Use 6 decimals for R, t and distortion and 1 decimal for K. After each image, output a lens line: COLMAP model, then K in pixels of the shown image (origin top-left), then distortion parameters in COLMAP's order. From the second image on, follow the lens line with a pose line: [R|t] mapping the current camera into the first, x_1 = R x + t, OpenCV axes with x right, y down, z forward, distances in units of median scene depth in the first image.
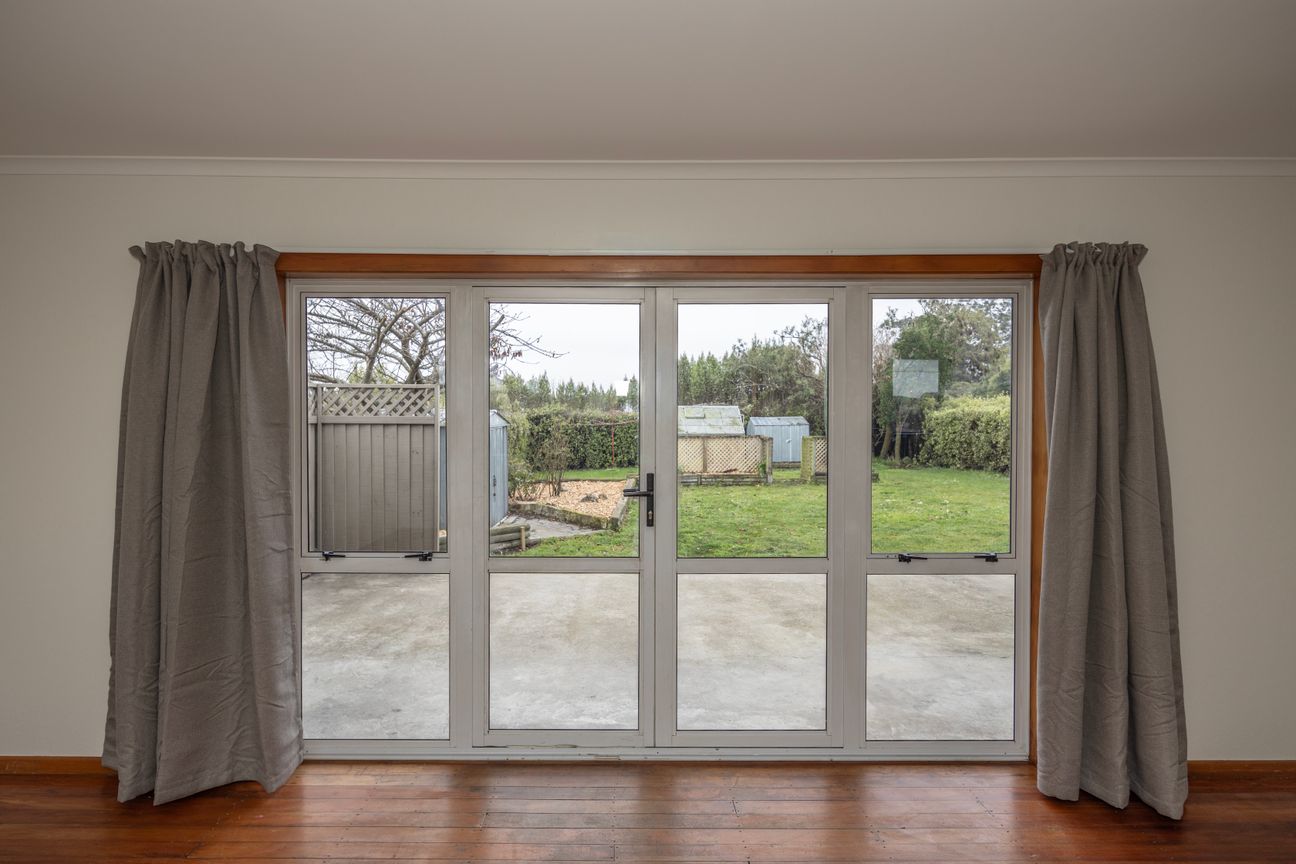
lens RADIAL K [[692.7, 0, 648.0], [0, 692.7, 432.0], [0, 0, 1]] dist [-0.007859, -0.000431]
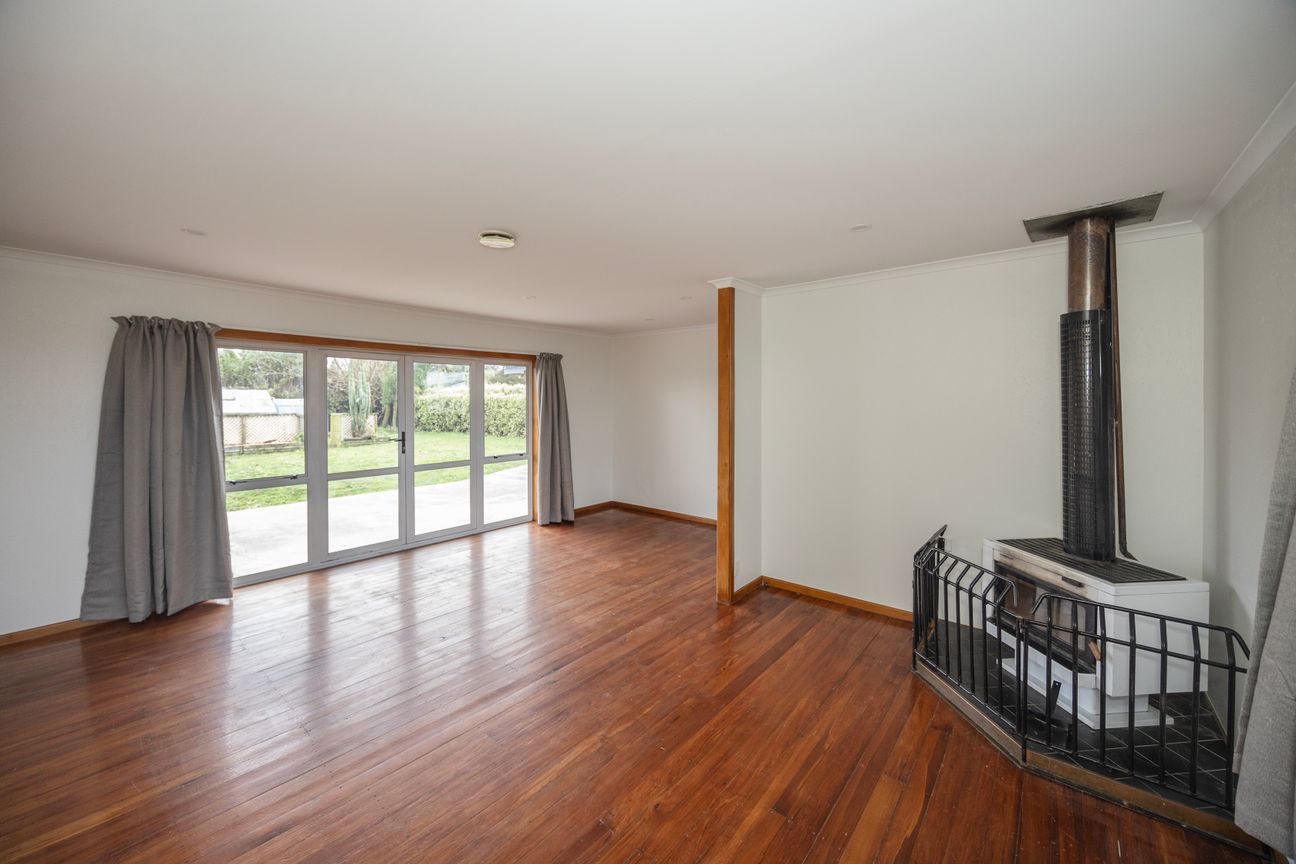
lens RADIAL K [[499.0, 0, 647.8], [0, 499.0, 402.0], [0, 0, 1]] dist [-0.000053, -0.000006]
pose [[0.643691, -0.003231, 0.765278, -0.787855], [0.011377, 0.999921, -0.005348, -0.025536], [-0.765201, 0.012149, 0.643677, -0.790503]]
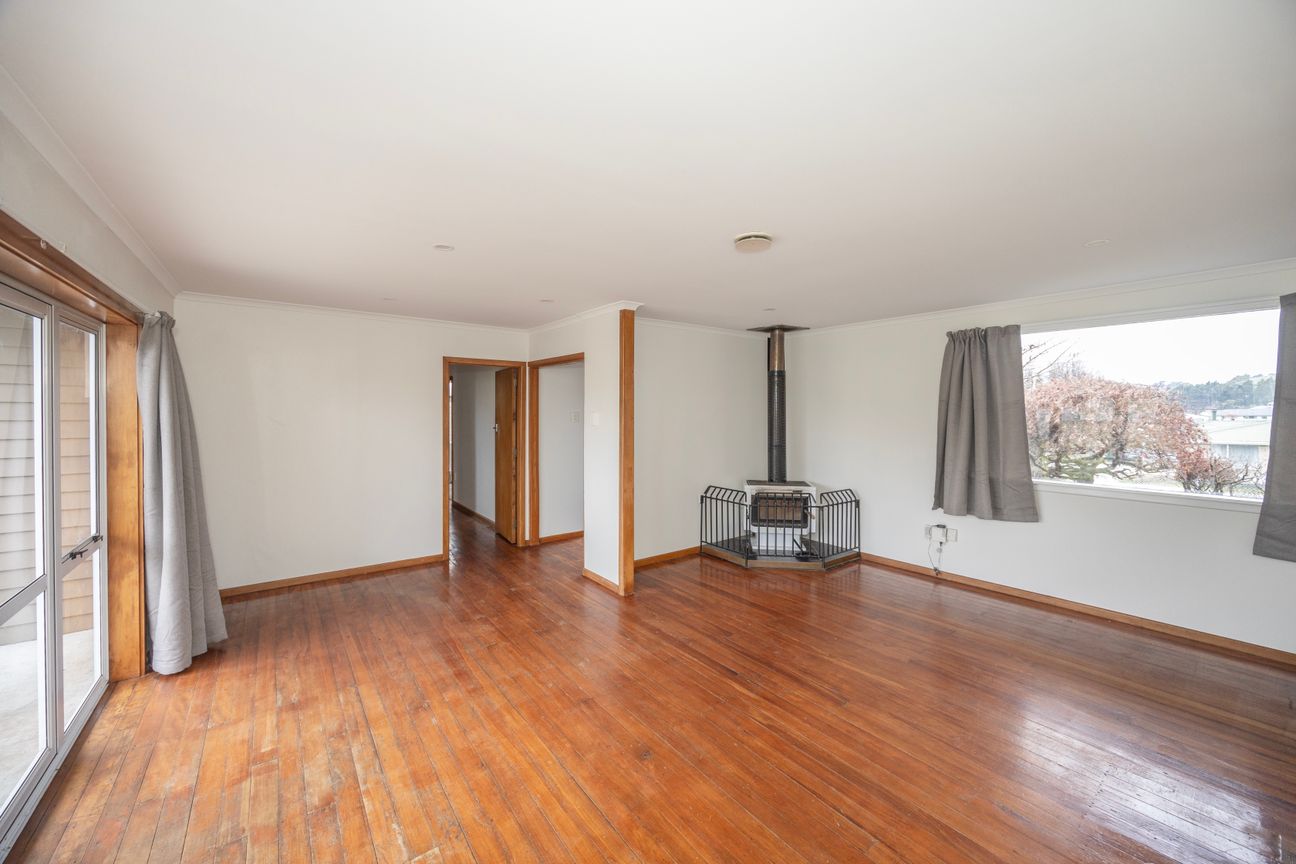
lens RADIAL K [[504.5, 0, 650.4], [0, 504.5, 419.3], [0, 0, 1]] dist [-0.000291, -0.000043]
pose [[-0.619435, -0.013794, 0.784927, -0.842889], [0.011246, 0.999587, 0.026442, -0.048745], [-0.784967, 0.025207, -0.619024, 0.759854]]
